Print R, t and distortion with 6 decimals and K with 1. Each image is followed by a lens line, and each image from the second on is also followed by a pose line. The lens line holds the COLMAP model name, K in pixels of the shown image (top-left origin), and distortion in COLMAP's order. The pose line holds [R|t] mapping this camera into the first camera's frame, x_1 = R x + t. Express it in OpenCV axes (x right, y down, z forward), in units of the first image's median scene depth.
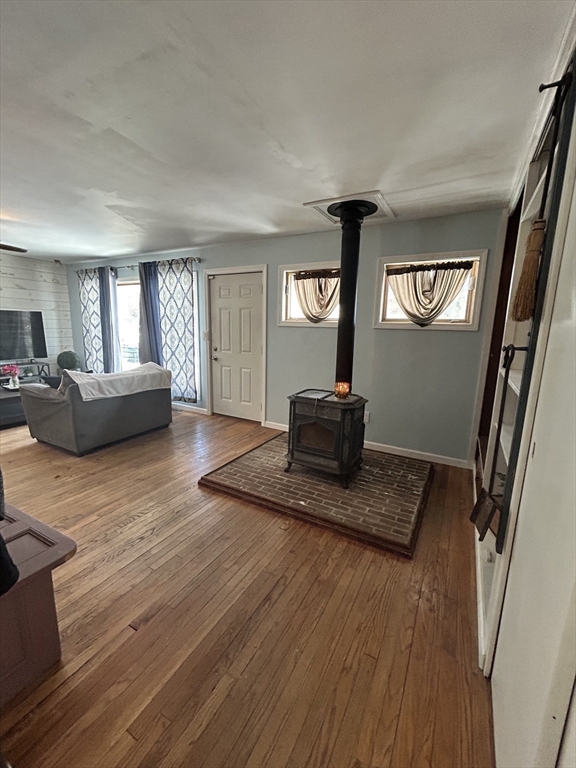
lens RADIAL K [[317.6, 0, 289.5], [0, 317.6, 388.1], [0, 0, 1]] dist [0.002142, -0.000219]
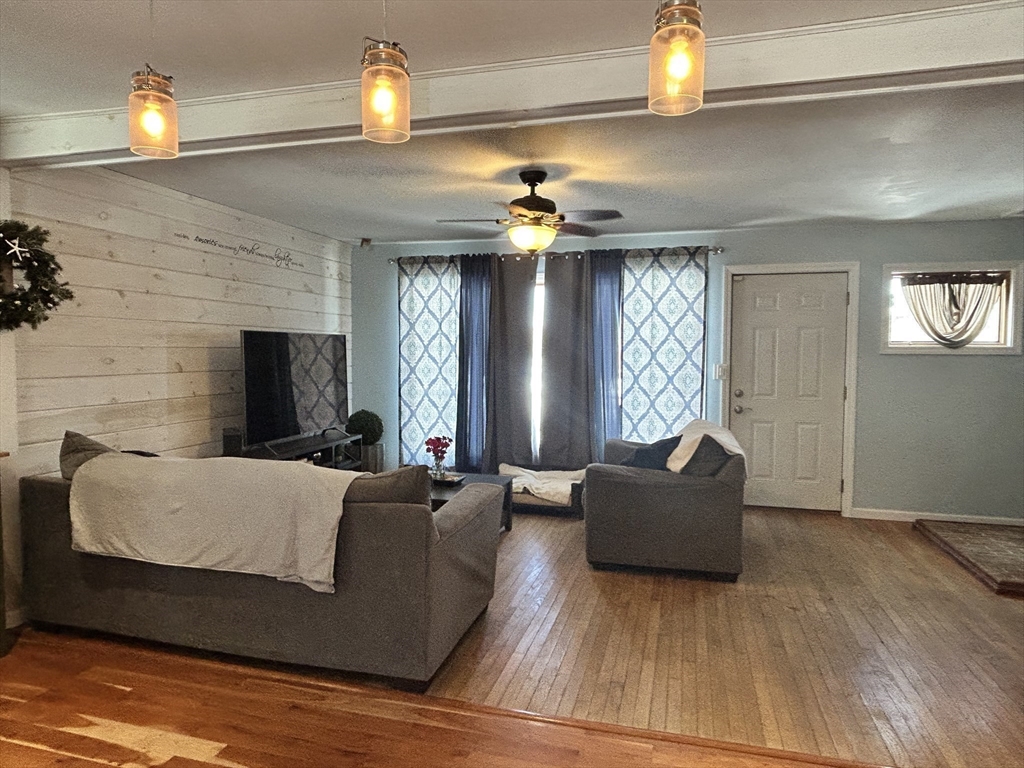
lens RADIAL K [[638.0, 0, 509.5], [0, 638.0, 385.2], [0, 0, 1]] dist [-0.004750, -0.003461]
pose [[0.971193, -0.027718, 0.236678, -1.229808], [0.061718, 0.988579, -0.137484, -0.001574], [-0.230164, 0.148131, 0.961812, -0.068746]]
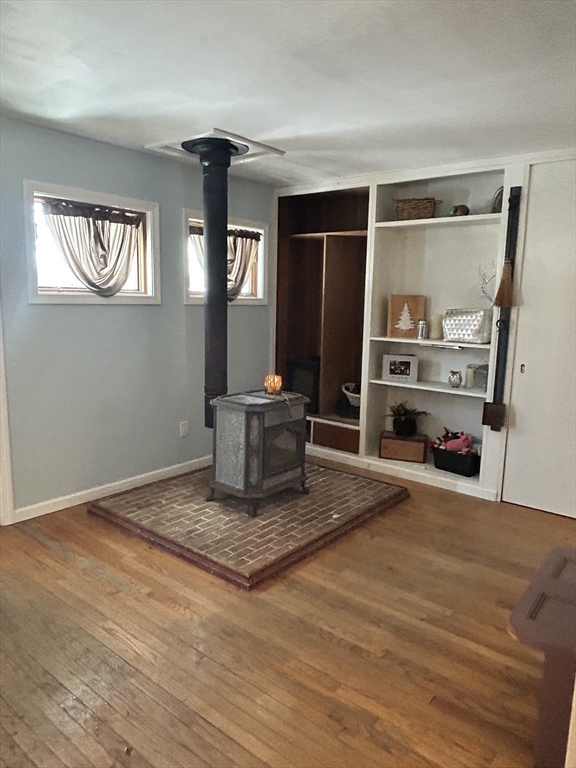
lens RADIAL K [[543.3, 0, 288.6], [0, 543.3, 385.3], [0, 0, 1]] dist [0.008463, -0.001683]
pose [[0.169267, -0.173740, 0.970136, -0.907113], [0.179252, 0.973349, 0.143040, -0.140025], [-0.969132, 0.149687, 0.195899, 0.544419]]
